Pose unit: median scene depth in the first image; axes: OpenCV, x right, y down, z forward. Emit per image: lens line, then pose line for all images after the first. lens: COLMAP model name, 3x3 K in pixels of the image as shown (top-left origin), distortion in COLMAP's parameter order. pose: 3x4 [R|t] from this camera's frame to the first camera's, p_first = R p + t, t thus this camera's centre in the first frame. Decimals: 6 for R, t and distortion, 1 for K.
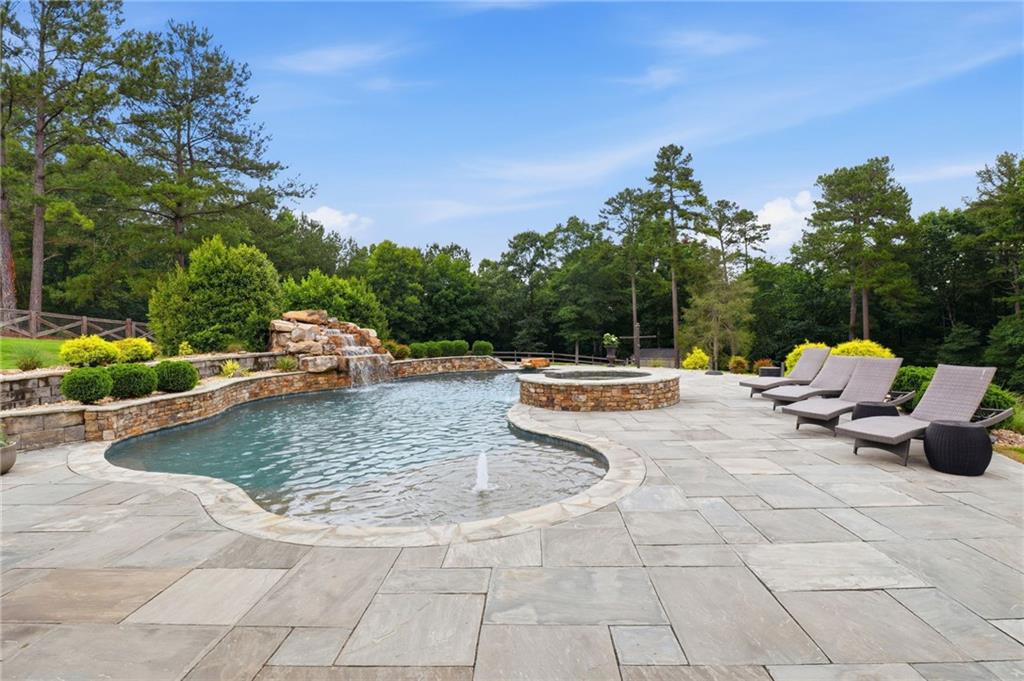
lens RADIAL K [[515.4, 0, 513.6], [0, 515.4, 338.0], [0, 0, 1]] dist [-0.041295, 0.008448]
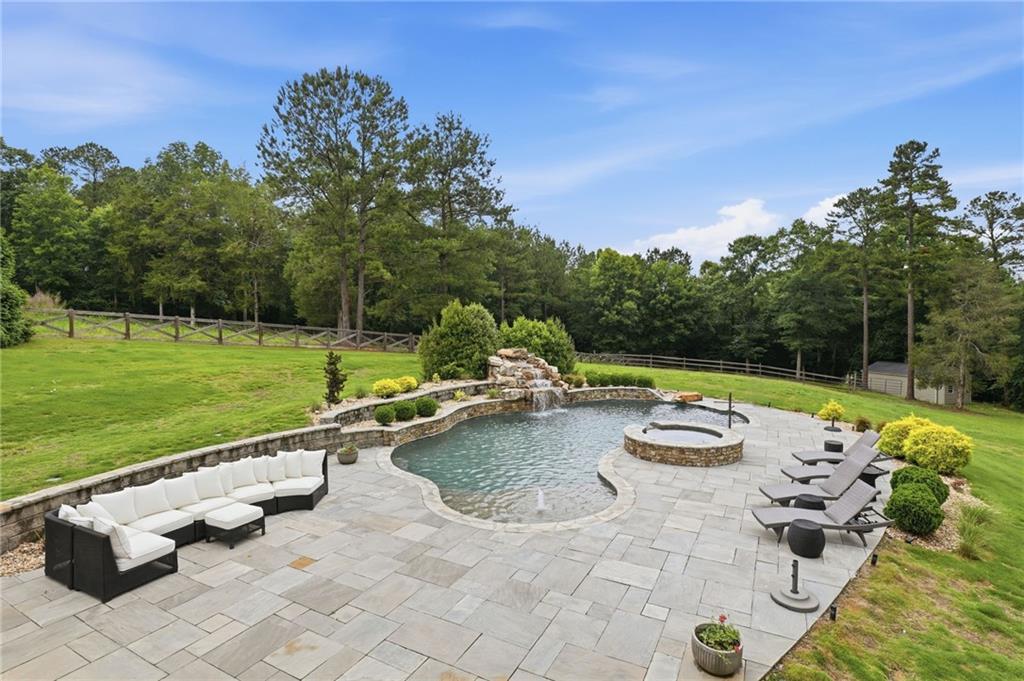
lens RADIAL K [[515.4, 0, 512.9], [0, 515.4, 336.3], [0, 0, 1]] dist [-0.041295, 0.008448]
pose [[0.892862, 0.036777, -0.448827, 0.172634], [-0.020866, 0.998968, 0.040347, -0.109360], [0.449847, -0.026659, 0.892708, -0.197589]]
